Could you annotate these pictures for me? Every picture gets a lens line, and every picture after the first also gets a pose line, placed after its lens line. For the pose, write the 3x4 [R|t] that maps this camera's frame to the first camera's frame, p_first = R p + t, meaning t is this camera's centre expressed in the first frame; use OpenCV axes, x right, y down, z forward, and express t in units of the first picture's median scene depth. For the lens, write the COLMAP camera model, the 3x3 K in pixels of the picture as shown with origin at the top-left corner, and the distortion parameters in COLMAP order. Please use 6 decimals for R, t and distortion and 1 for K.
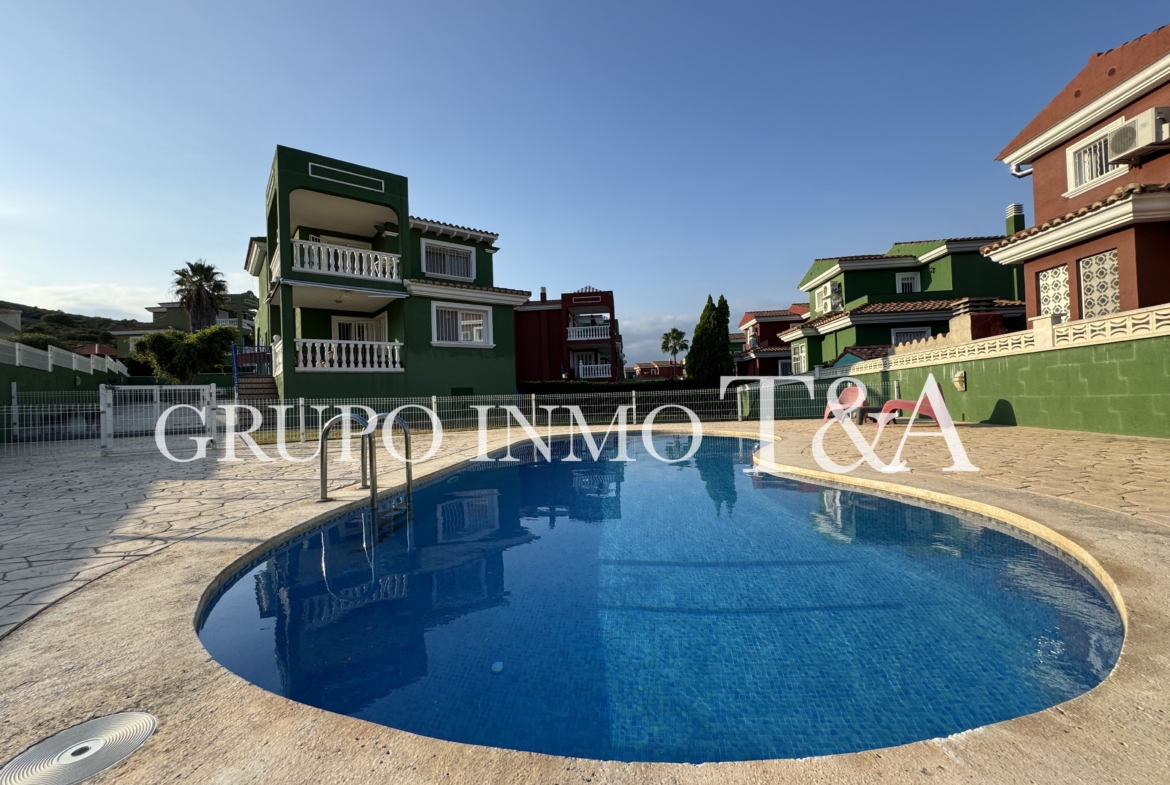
lens RADIAL K [[466.1, 0, 586.4], [0, 466.1, 389.2], [0, 0, 1]] dist [-0.004928, 0.000827]
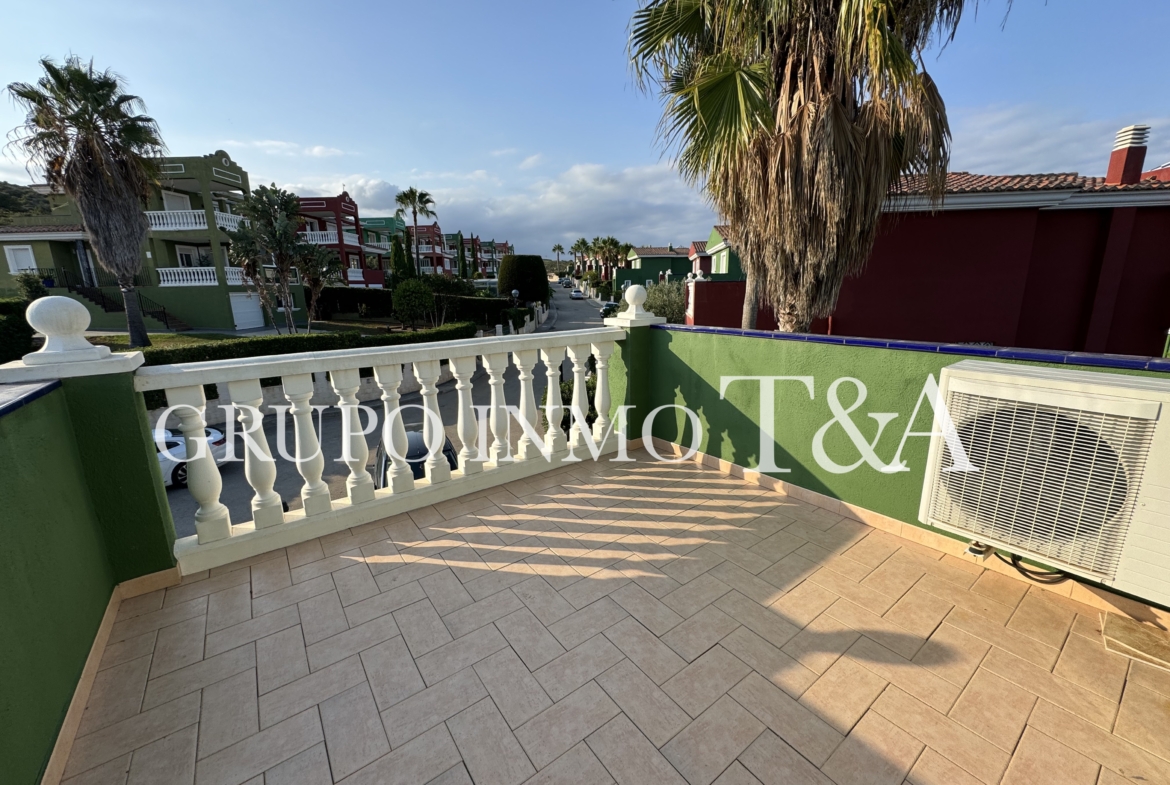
lens RADIAL K [[466.1, 0, 586.4], [0, 466.1, 389.2], [0, 0, 1]] dist [-0.004928, 0.000827]
pose [[0.999547, 0.018774, -0.023543, -0.376852], [-0.012749, 0.972162, 0.233964, -0.100659], [0.027280, -0.233557, 0.971960, 0.556161]]
